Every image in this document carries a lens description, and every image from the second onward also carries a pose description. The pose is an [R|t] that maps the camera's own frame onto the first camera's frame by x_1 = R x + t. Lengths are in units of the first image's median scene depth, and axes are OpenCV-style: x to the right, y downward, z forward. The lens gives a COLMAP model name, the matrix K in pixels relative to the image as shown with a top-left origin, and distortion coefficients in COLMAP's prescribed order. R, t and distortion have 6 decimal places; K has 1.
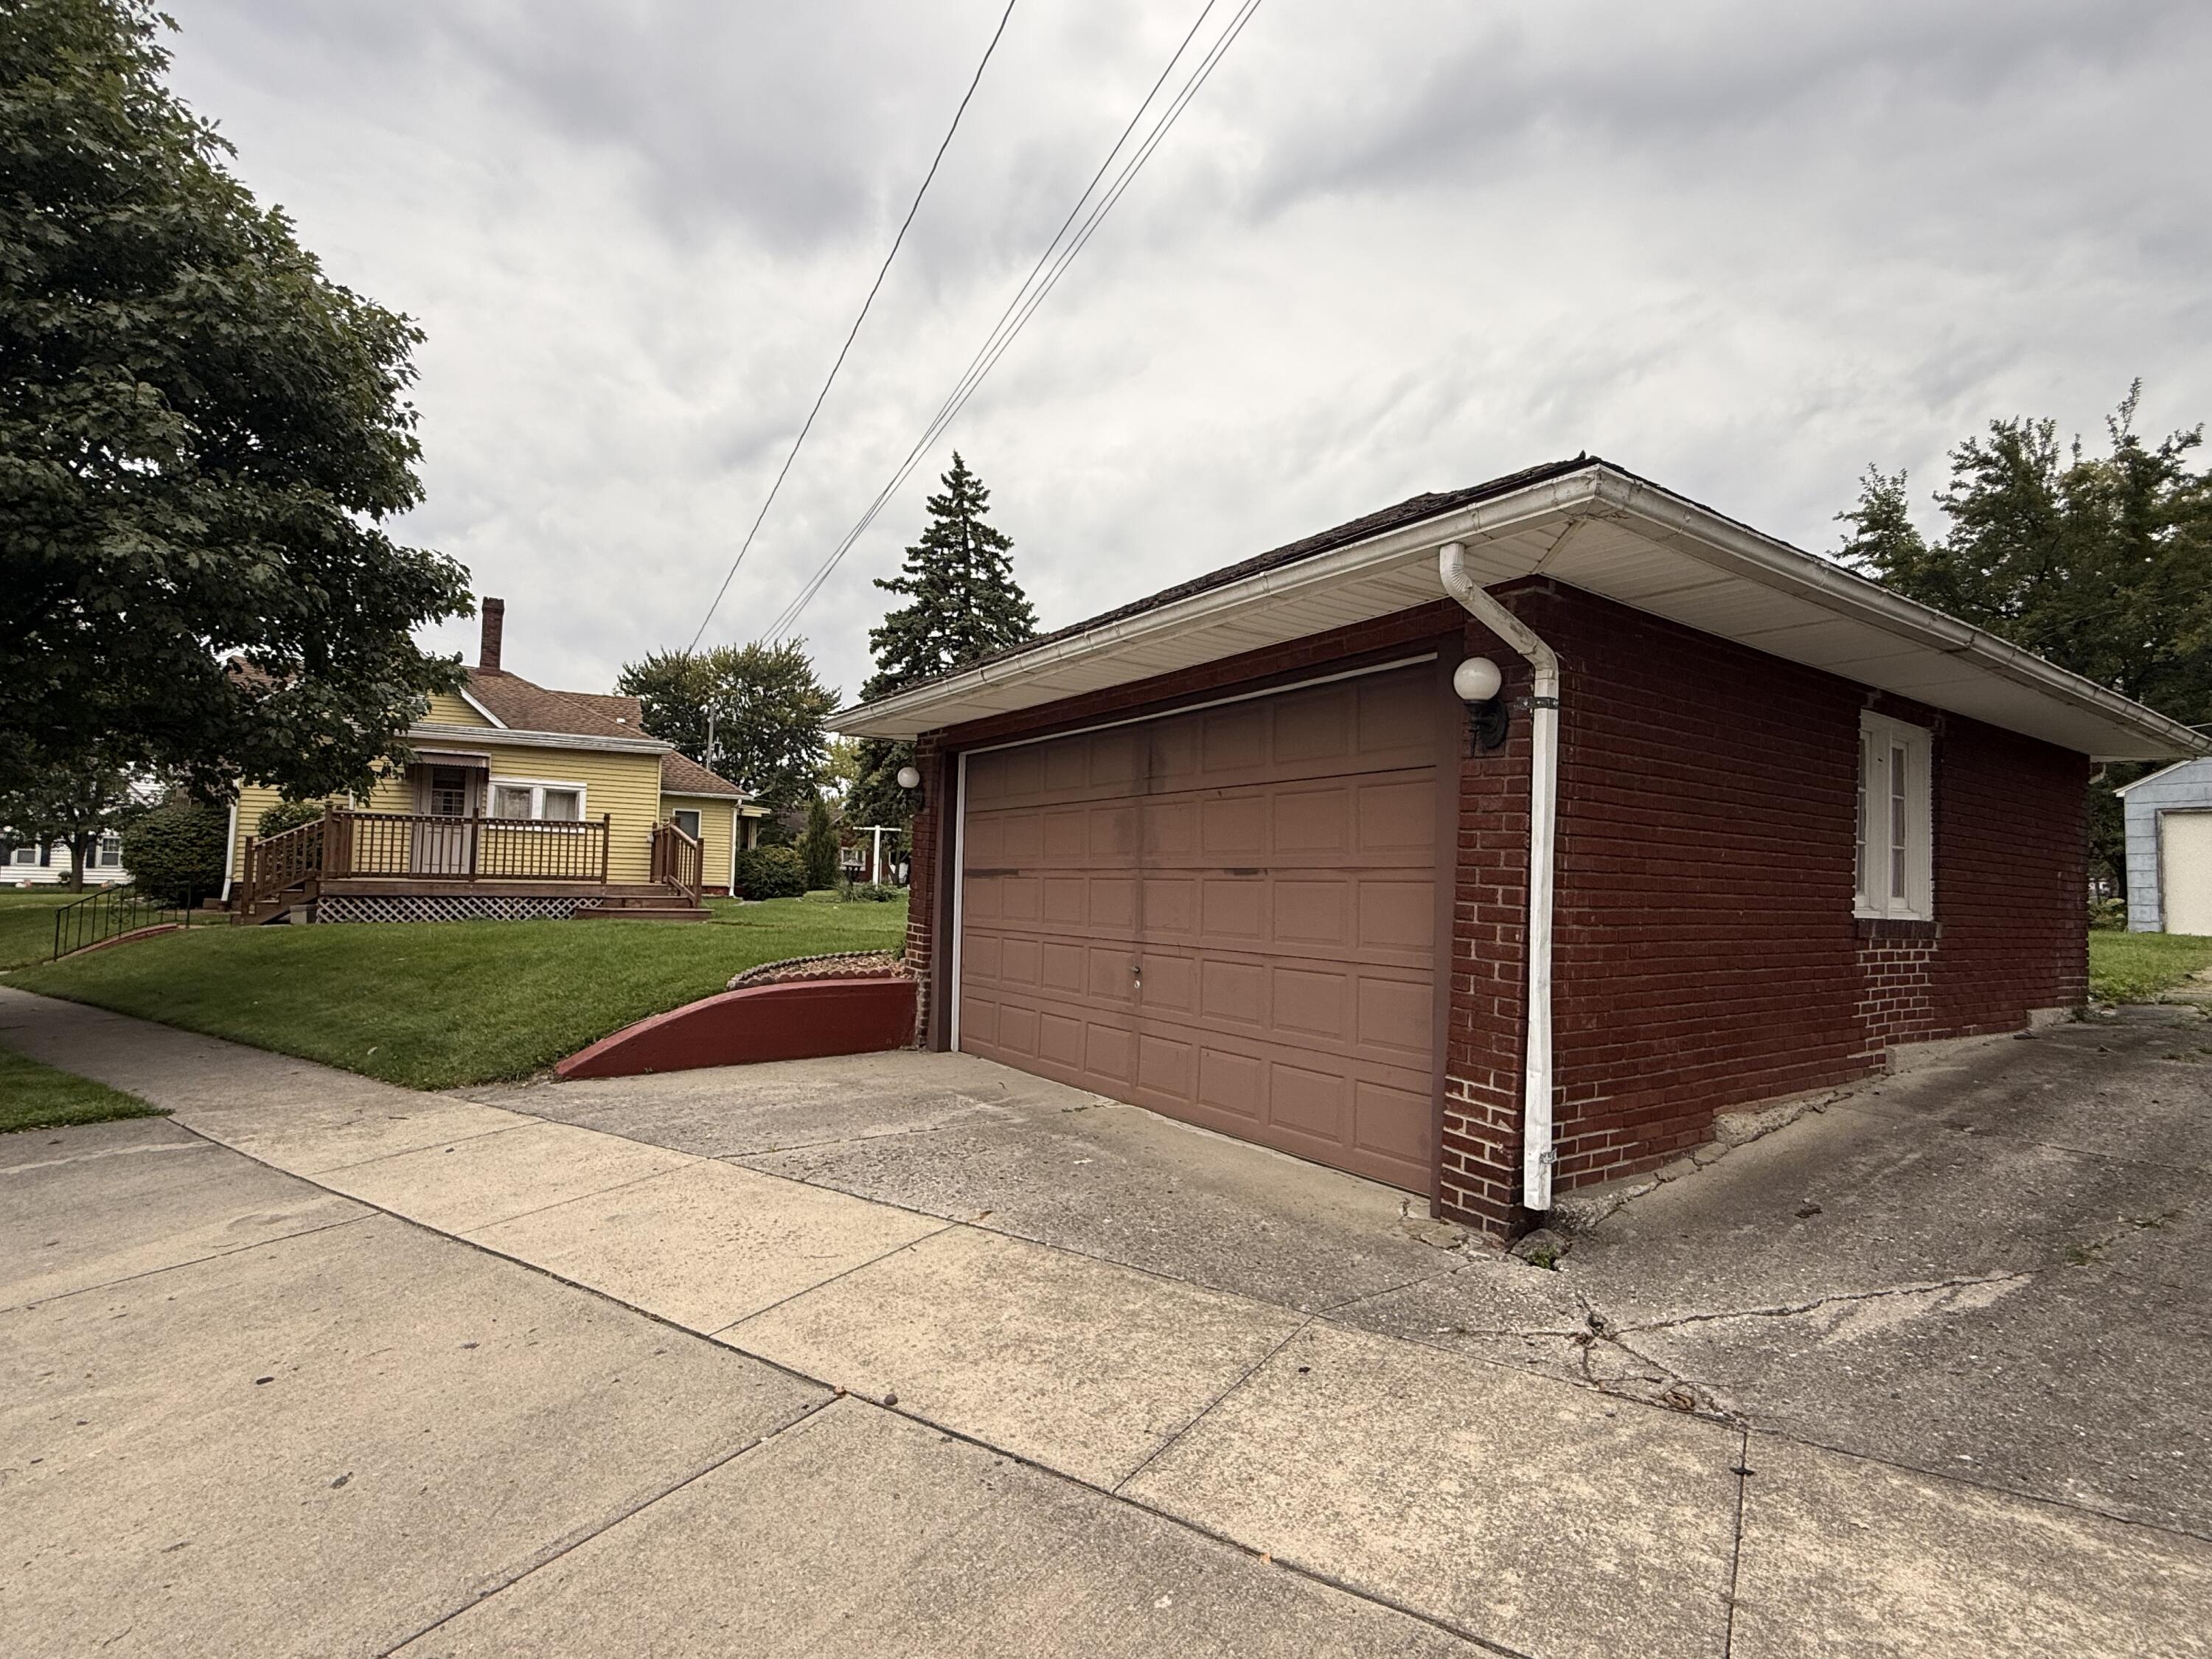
lens RADIAL K [[1081.3, 0, 1110.0], [0, 1081.3, 827.4], [0, 0, 1]] dist [0.011511, -0.004406]
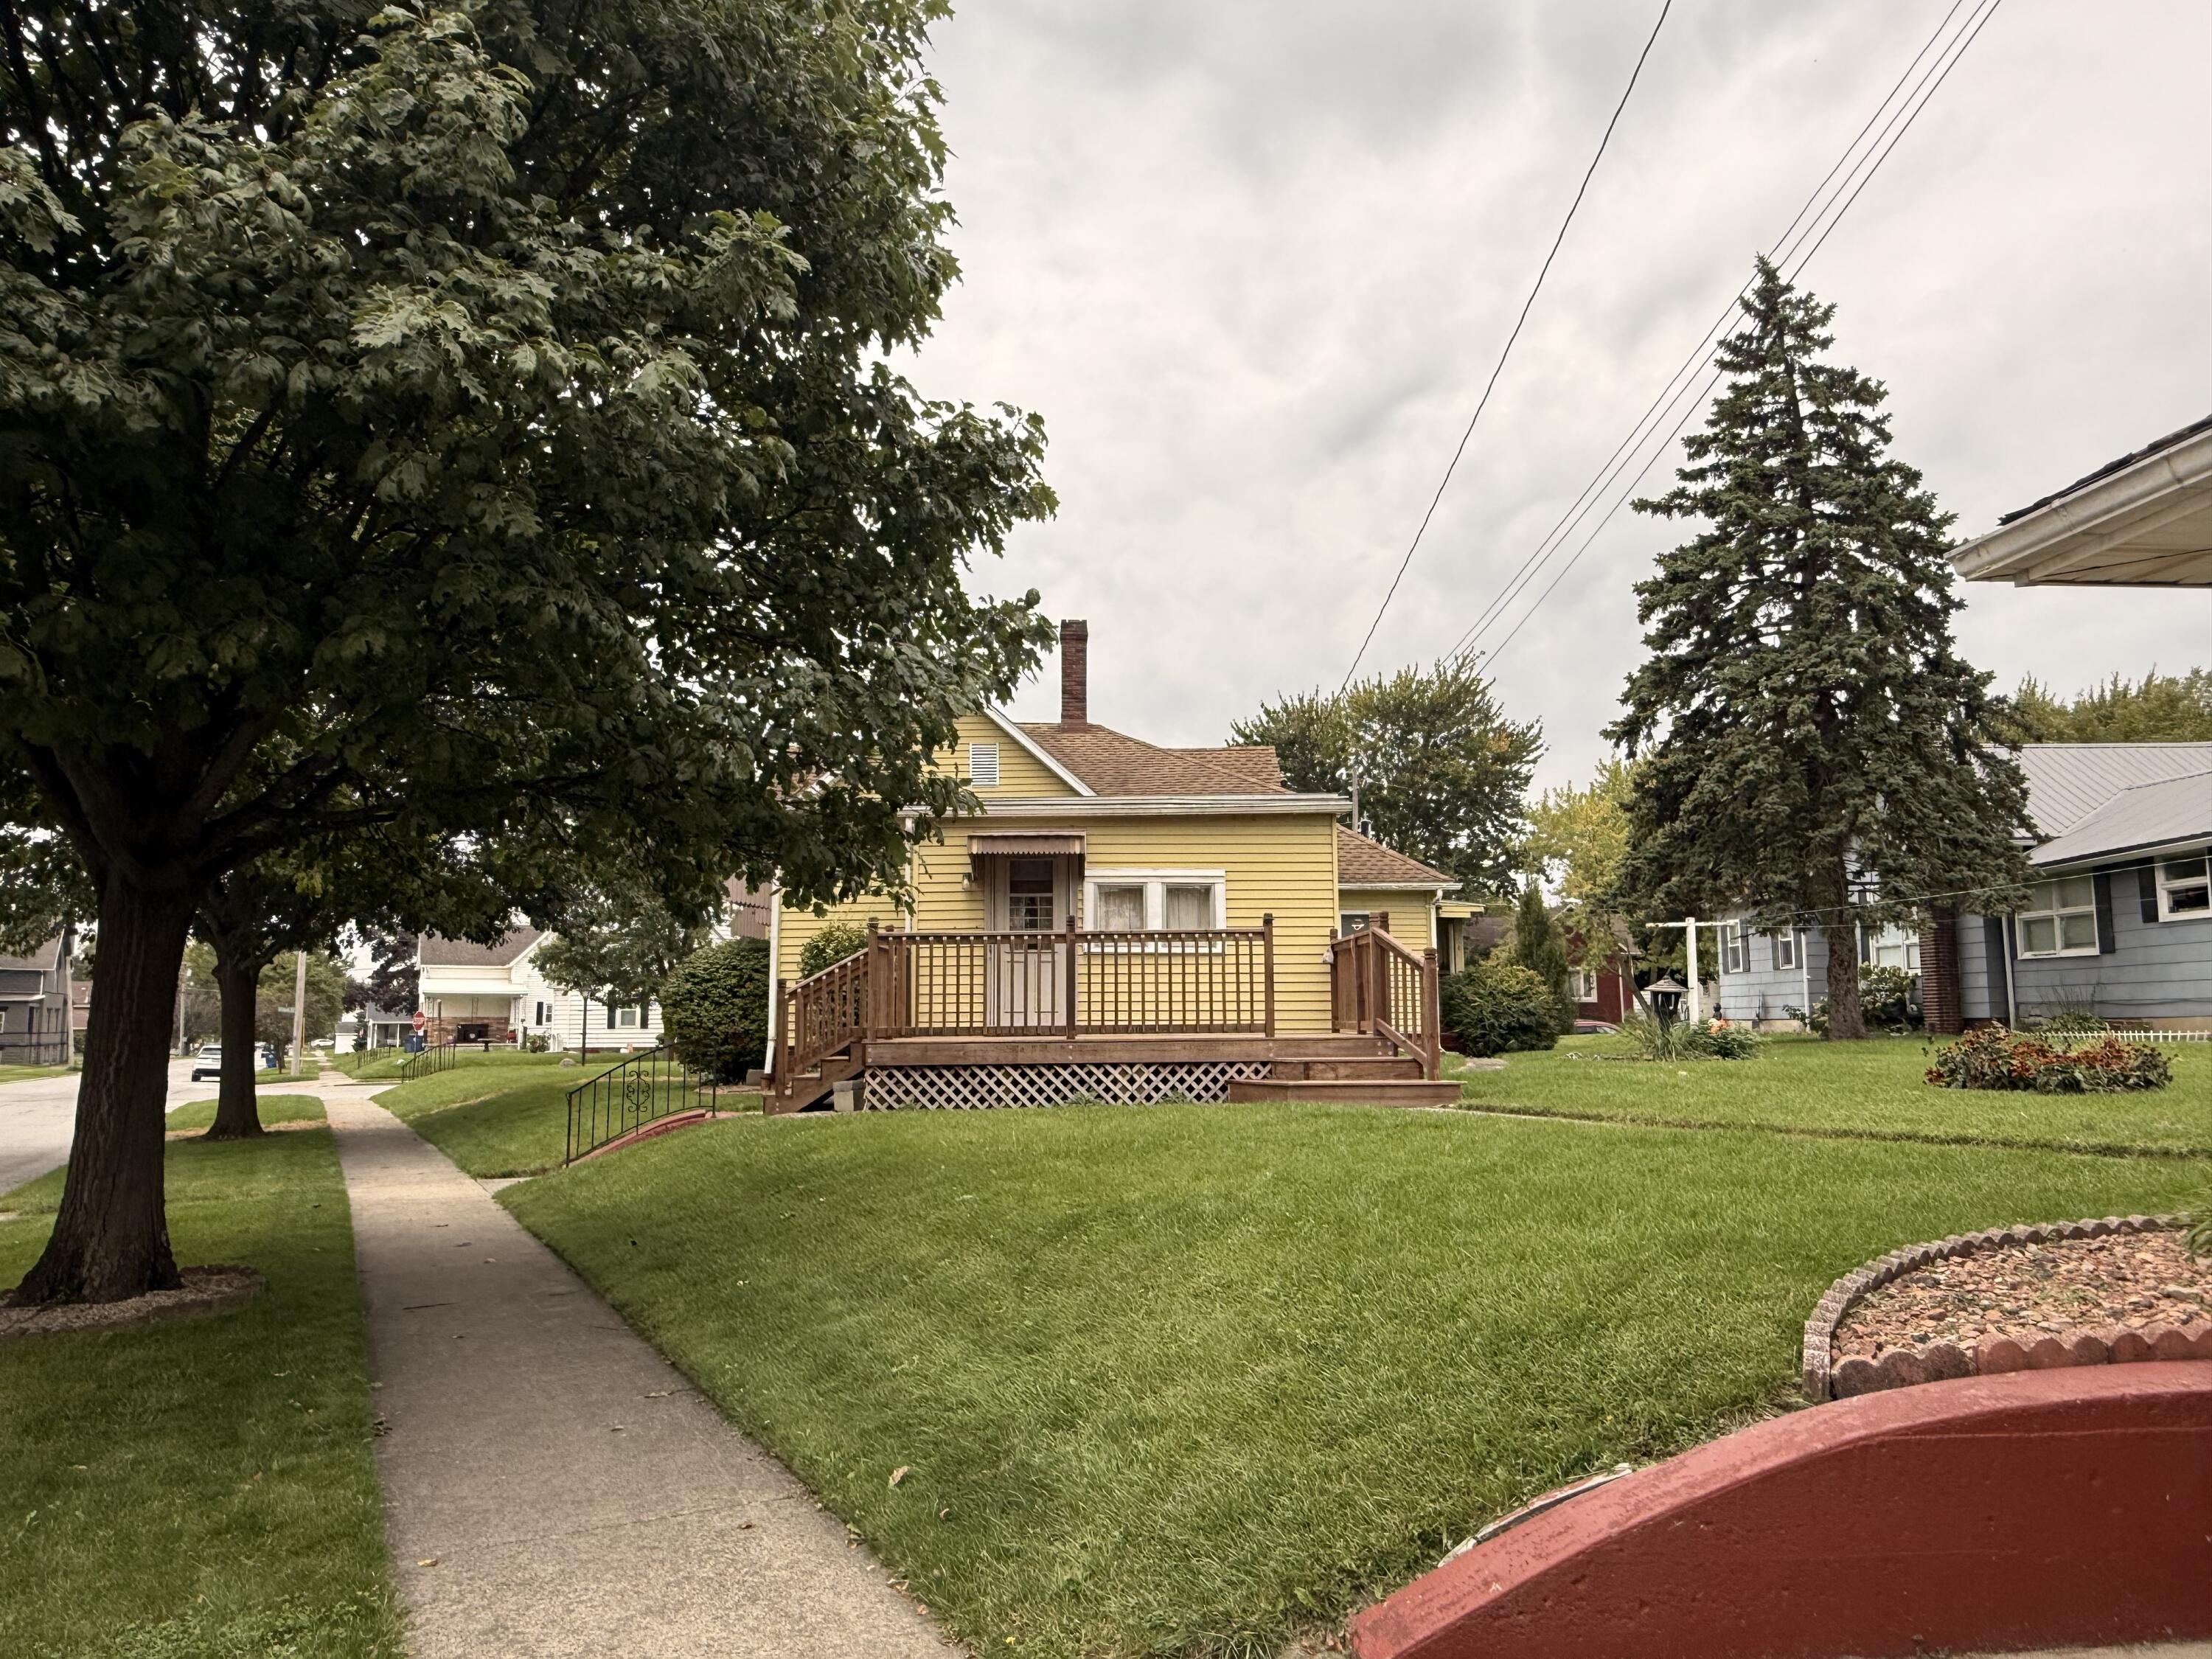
lens RADIAL K [[1569.9, 0, 1102.6], [0, 1569.9, 837.1], [0, 0, 1]] dist [0.025628, -0.029929]
pose [[0.874014, -0.084360, -0.478522, -0.100194], [0.052572, 0.995450, -0.079469, 0.006055], [0.483049, 0.044301, 0.874472, 0.165204]]
